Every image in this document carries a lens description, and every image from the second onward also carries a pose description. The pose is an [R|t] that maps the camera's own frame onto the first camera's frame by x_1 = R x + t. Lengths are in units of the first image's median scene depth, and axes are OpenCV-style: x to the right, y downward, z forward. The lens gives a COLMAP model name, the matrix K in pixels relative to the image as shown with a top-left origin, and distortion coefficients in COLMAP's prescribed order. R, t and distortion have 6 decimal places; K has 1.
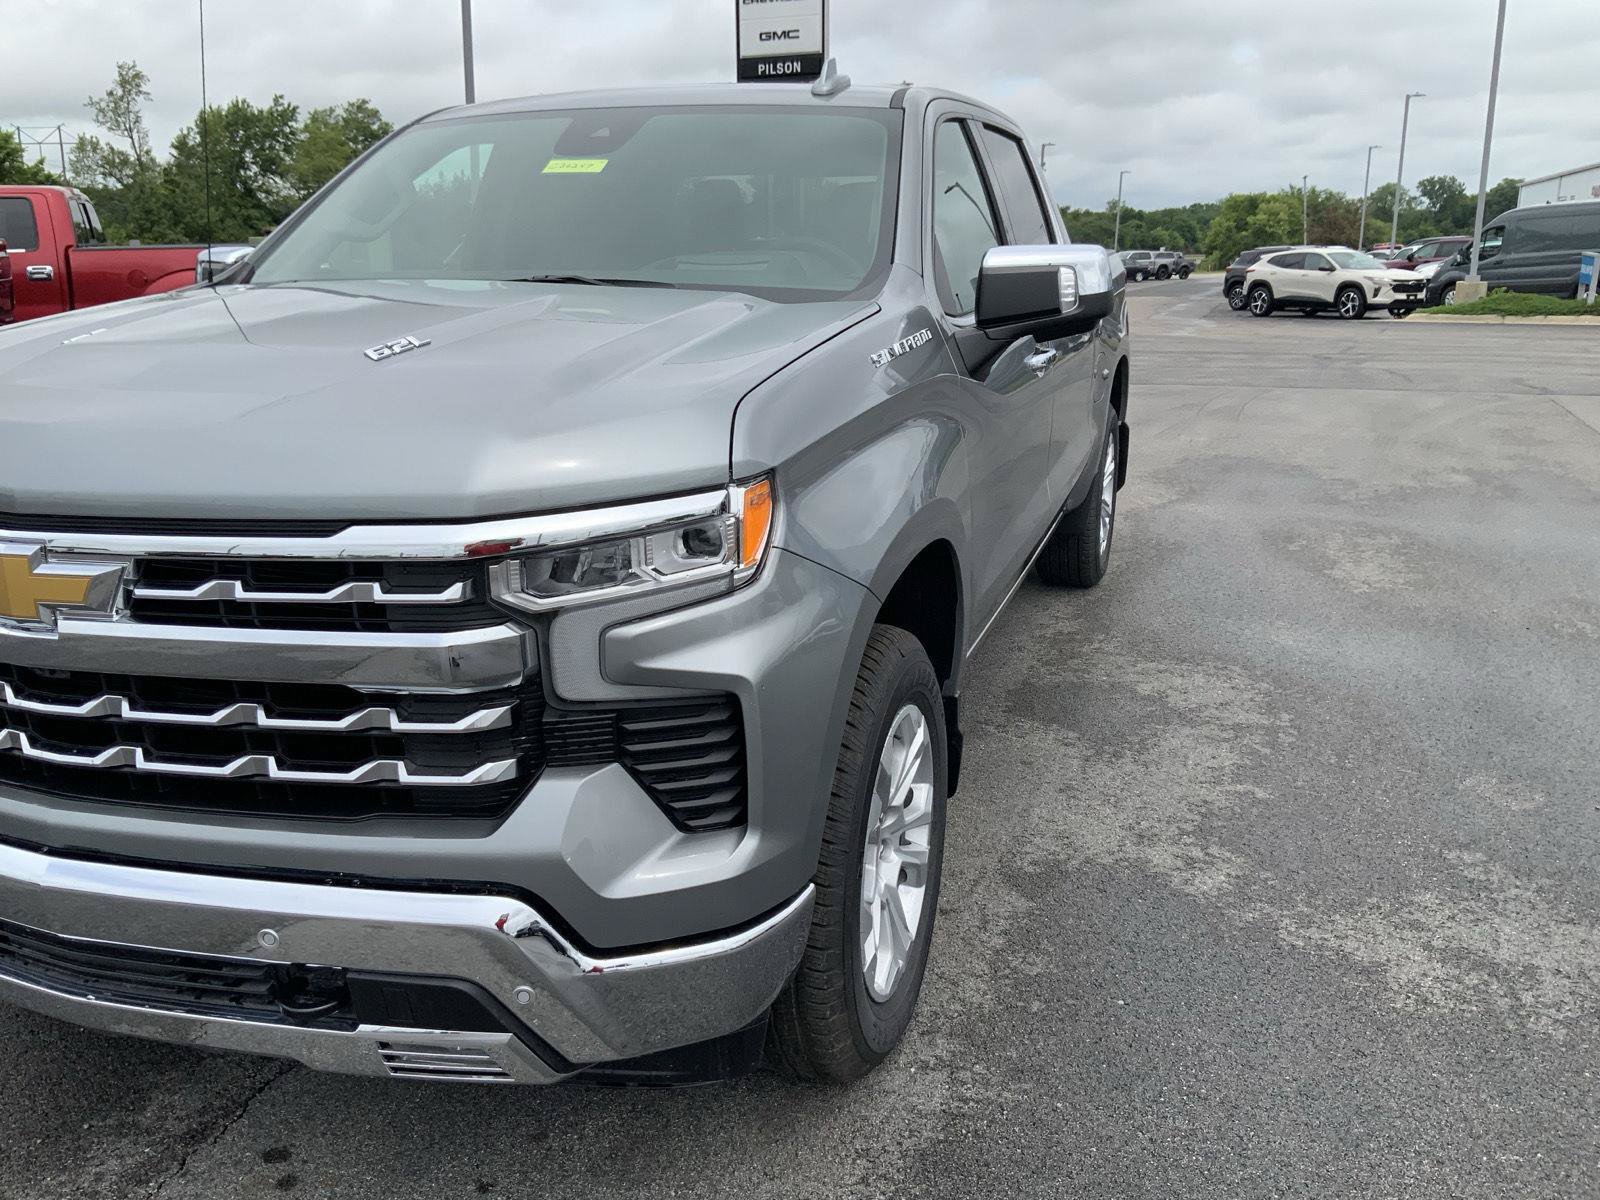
lens RADIAL K [[1332.7, 0, 800.0], [0, 1332.7, 600.0], [0, 0, 1]] dist [0.062412, -0.124921]
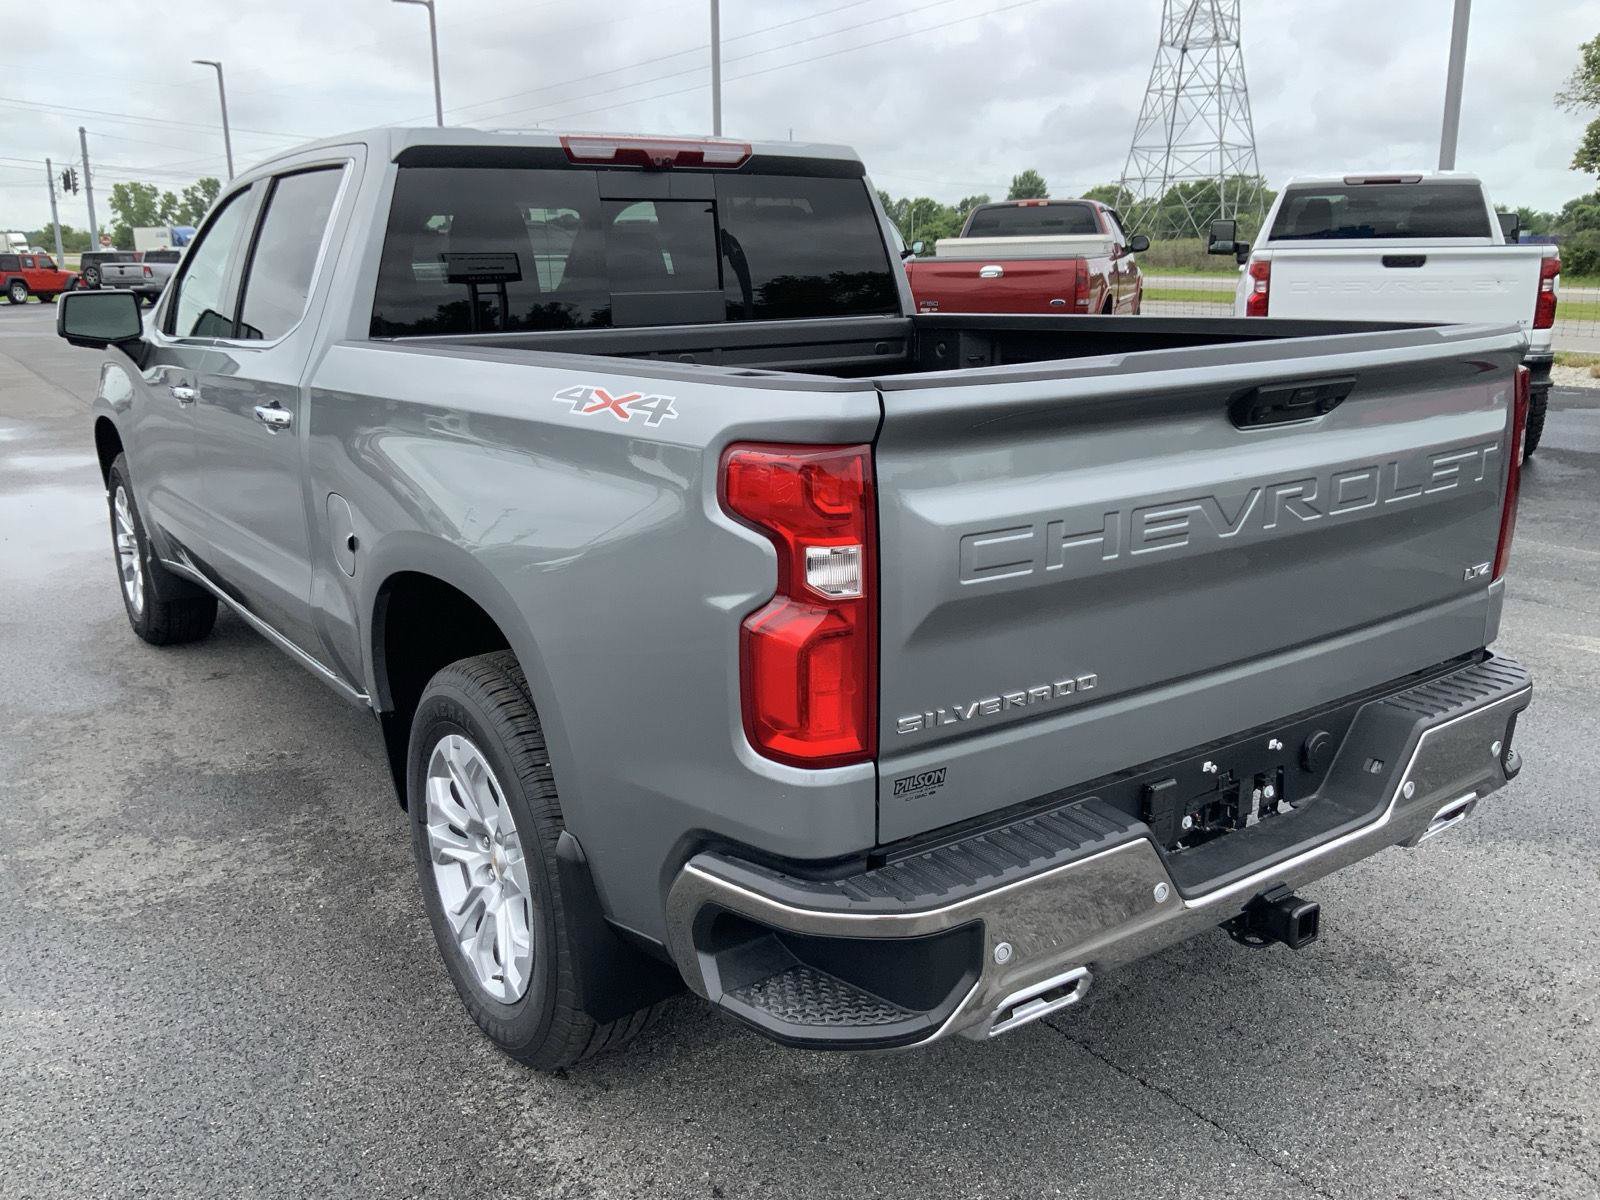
lens RADIAL K [[1338.4, 0, 793.5], [0, 1338.4, 599.1], [0, 0, 1]] dist [0.077171, -0.155784]
pose [[-0.597938, 0.216333, -0.771797, 0.742913], [-0.191370, 0.896513, 0.399552, -0.546216], [0.778362, 0.386606, -0.494660, 1.902035]]
